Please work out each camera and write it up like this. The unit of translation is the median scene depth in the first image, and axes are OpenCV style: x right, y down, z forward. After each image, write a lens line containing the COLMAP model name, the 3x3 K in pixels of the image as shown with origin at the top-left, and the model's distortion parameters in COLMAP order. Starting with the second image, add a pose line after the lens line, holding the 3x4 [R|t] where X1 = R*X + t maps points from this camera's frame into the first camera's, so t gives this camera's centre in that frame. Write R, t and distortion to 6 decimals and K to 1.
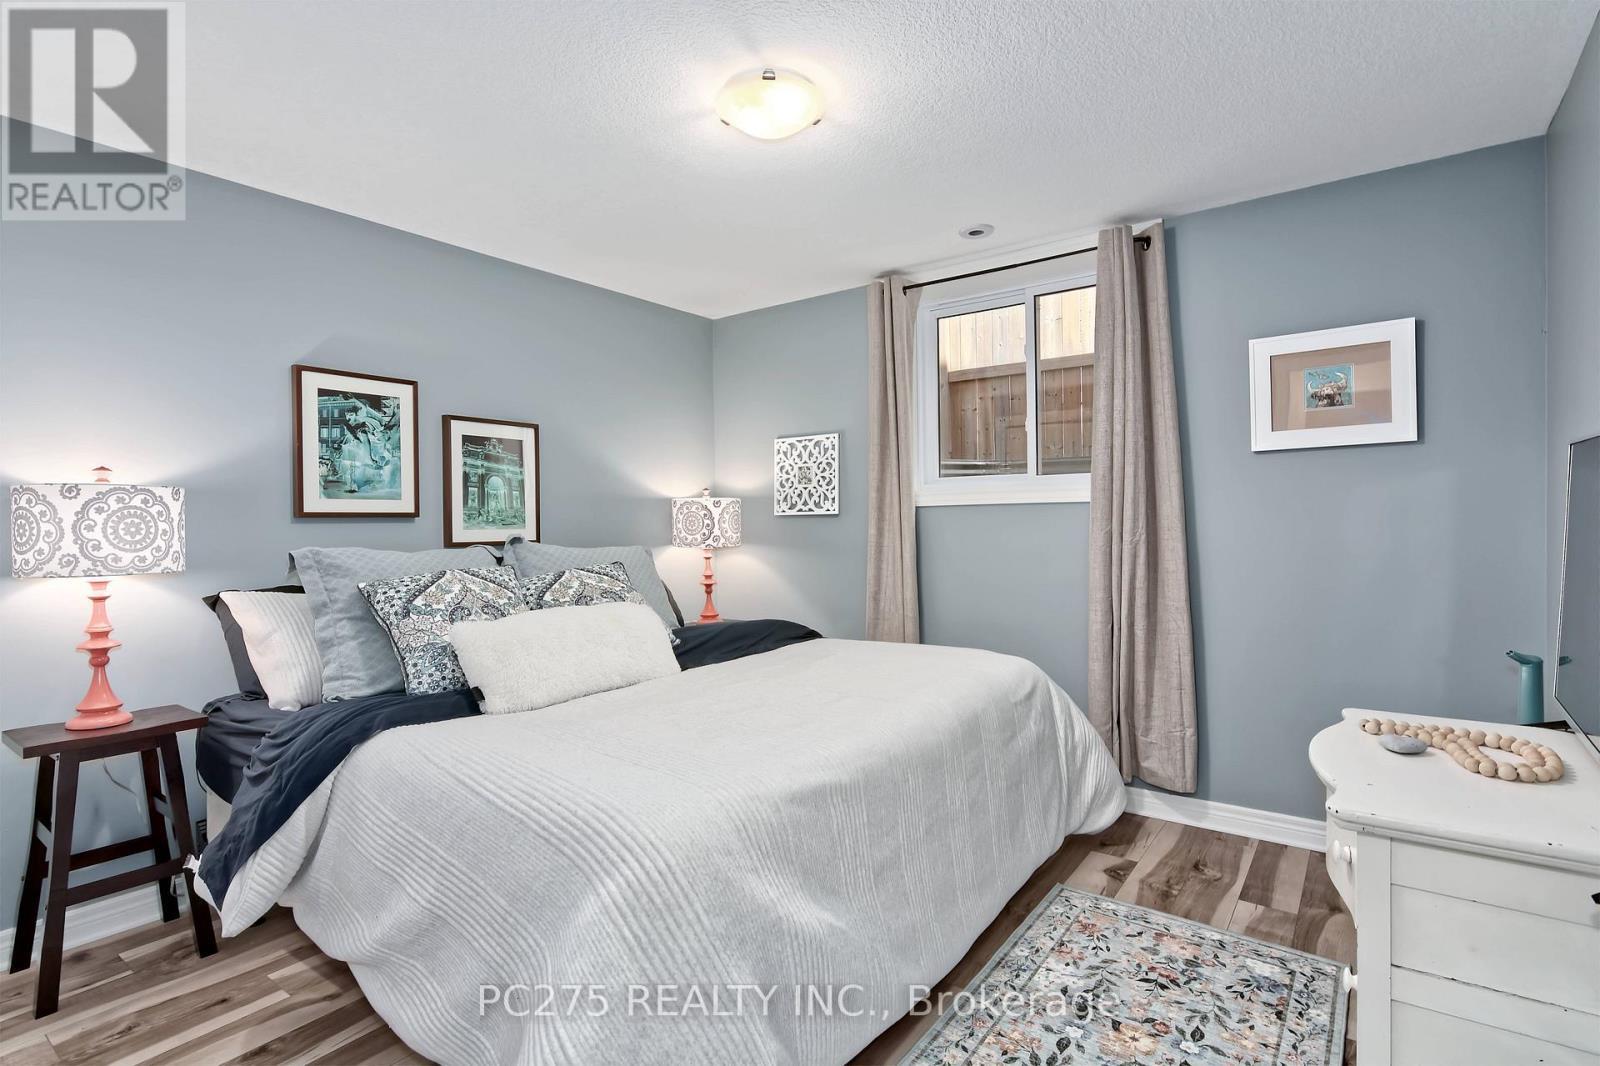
lens RADIAL K [[768.5, 0, 800.2], [0, 768.5, 528.5], [0, 0, 1]] dist [0.003715, 0.002059]
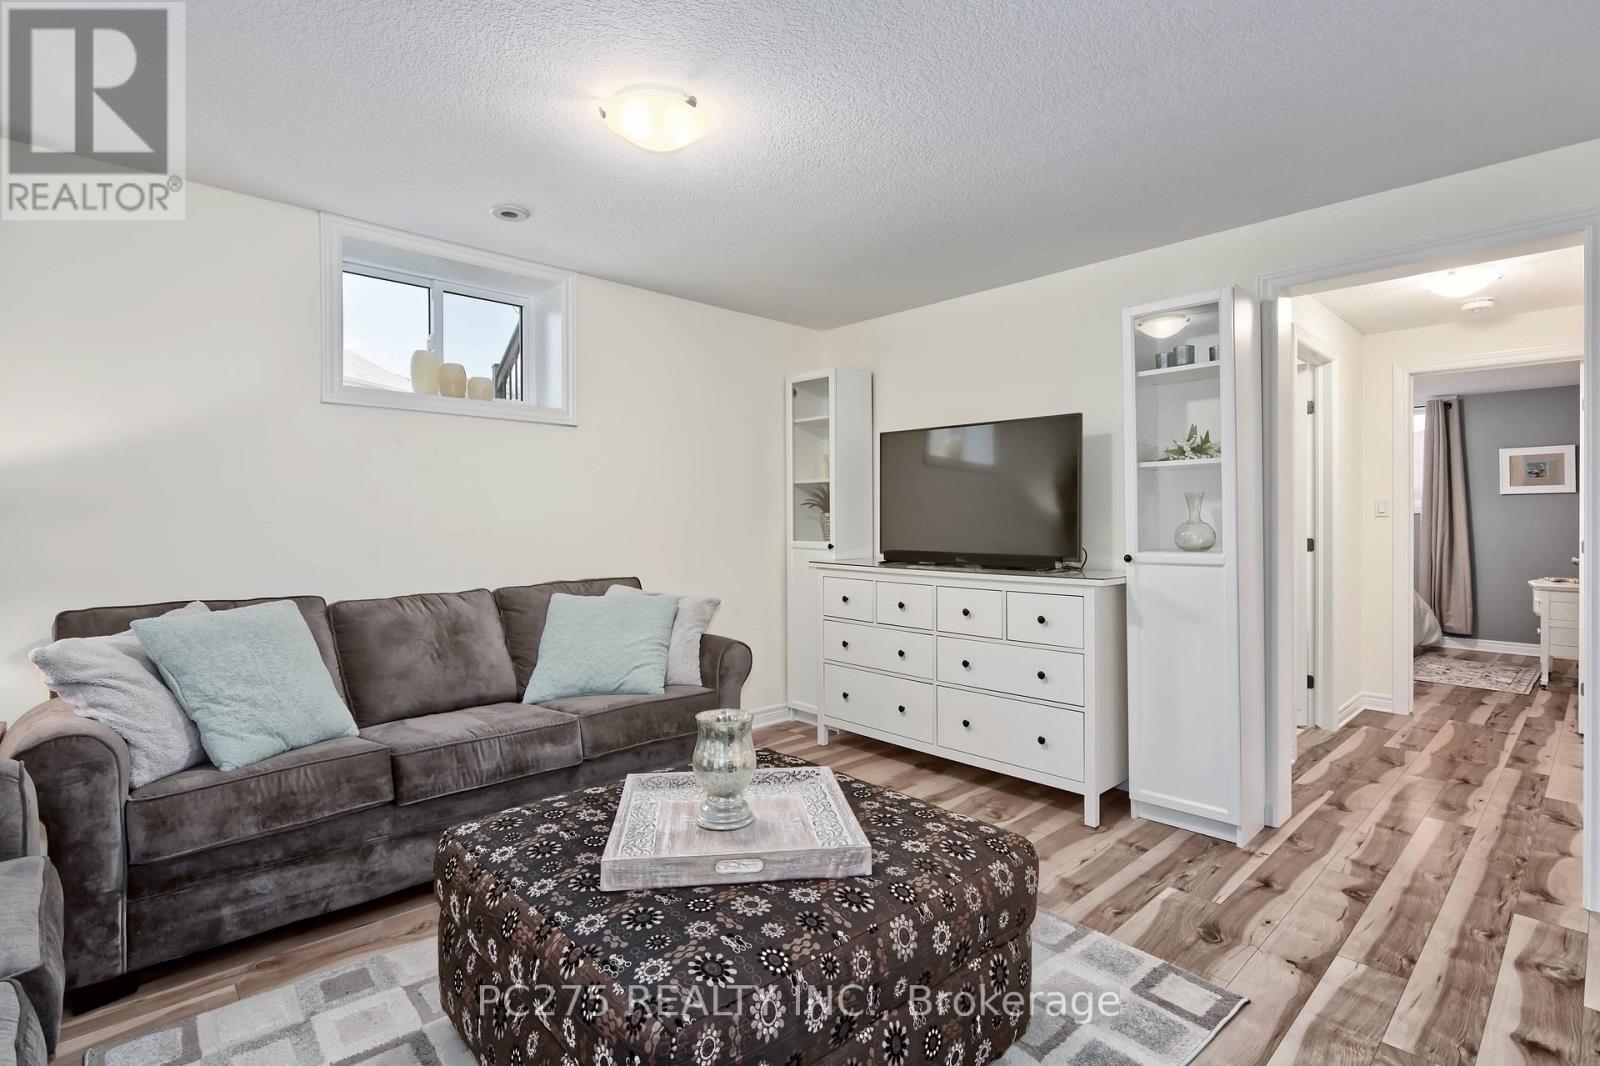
lens RADIAL K [[768.5, 0, 802.7], [0, 768.5, 530.9], [0, 0, 1]] dist [0.003715, 0.002059]
pose [[0.982968, -0.000770, -0.183774, -1.123456], [0.002819, 0.999937, 0.010885, -0.014187], [0.183754, -0.011218, 0.982908, -1.790753]]
